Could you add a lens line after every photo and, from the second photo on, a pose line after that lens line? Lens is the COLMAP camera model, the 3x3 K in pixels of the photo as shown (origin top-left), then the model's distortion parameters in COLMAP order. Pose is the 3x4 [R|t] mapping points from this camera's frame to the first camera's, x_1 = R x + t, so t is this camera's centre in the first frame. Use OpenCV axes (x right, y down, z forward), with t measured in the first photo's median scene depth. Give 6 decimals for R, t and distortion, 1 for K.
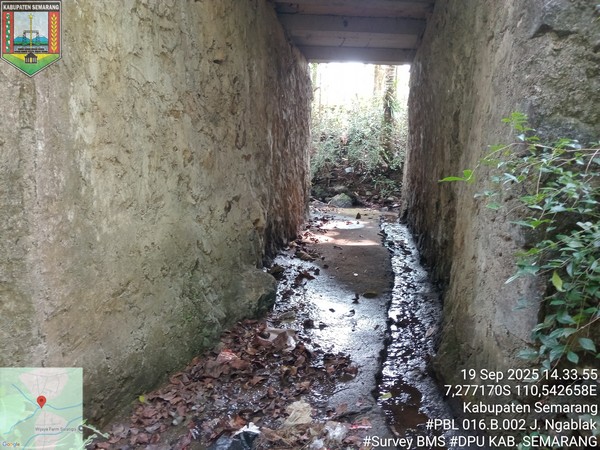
lens RADIAL K [[446.9, 0, 299.1], [0, 446.9, 223.8], [0, 0, 1]] dist [0.034874, -0.092056]
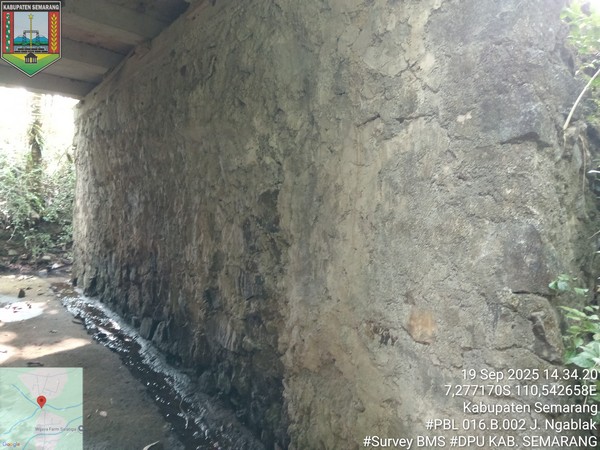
lens RADIAL K [[446.9, 0, 299.1], [0, 446.9, 223.8], [0, 0, 1]] dist [0.034874, -0.092056]
pose [[0.686717, -0.056749, 0.724707, -0.126957], [0.104056, 0.994355, -0.020737, -0.112509], [-0.719439, 0.089650, 0.688745, 0.276429]]
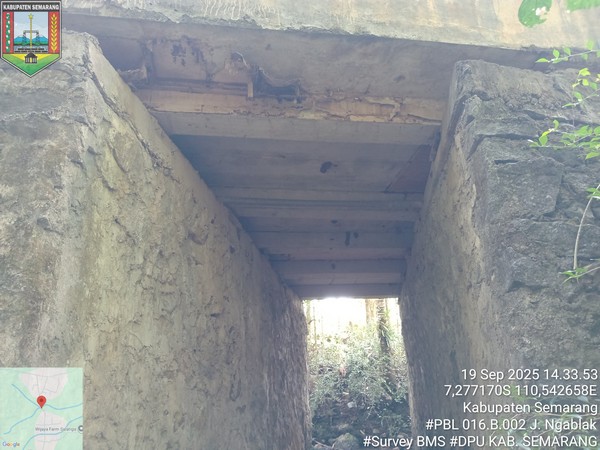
lens RADIAL K [[446.9, 0, 299.1], [0, 446.9, 223.8], [0, 0, 1]] dist [0.034874, -0.092056]
pose [[0.998582, -0.048725, 0.021429, 0.001912], [0.053048, 0.877750, -0.476173, -0.028246], [0.004392, 0.476635, 0.879091, -0.011397]]
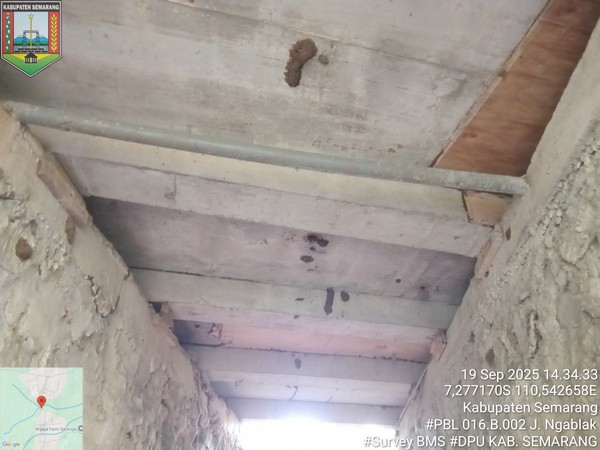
lens RADIAL K [[446.9, 0, 299.1], [0, 446.9, 223.8], [0, 0, 1]] dist [0.034874, -0.092056]
pose [[0.995119, 0.054295, 0.082400, 0.051835], [0.016759, 0.729904, -0.683344, -0.193651], [-0.097246, 0.681389, 0.725432, 0.498144]]
